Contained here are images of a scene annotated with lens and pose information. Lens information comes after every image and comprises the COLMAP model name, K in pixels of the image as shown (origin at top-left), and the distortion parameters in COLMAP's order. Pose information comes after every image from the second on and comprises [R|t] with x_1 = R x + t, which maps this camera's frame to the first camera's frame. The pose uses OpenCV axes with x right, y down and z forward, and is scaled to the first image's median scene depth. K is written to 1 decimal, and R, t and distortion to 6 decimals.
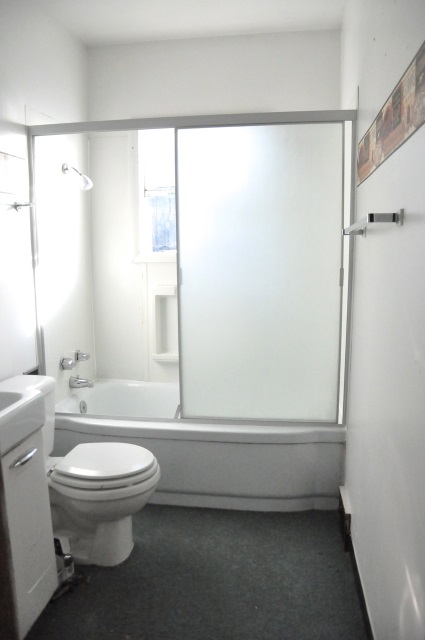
lens RADIAL K [[495.9, 0, 212.5], [0, 495.9, 320.0], [0, 0, 1]] dist [-0.109281, 0.000631]
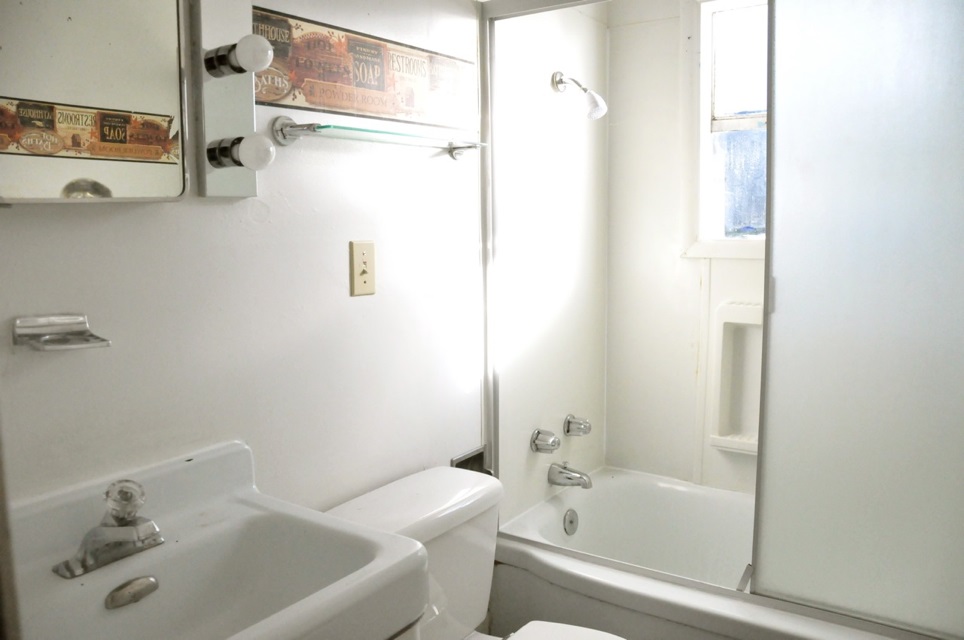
lens RADIAL K [[746.9, 0, 480.1], [0, 746.9, 328.9], [0, 0, 1]] dist [-0.109281, 0.000631]
pose [[0.895375, 0.055541, -0.441837, -0.003459], [-0.059847, 0.998199, 0.004200, -0.034171], [0.441274, 0.022682, 0.897086, 0.225444]]
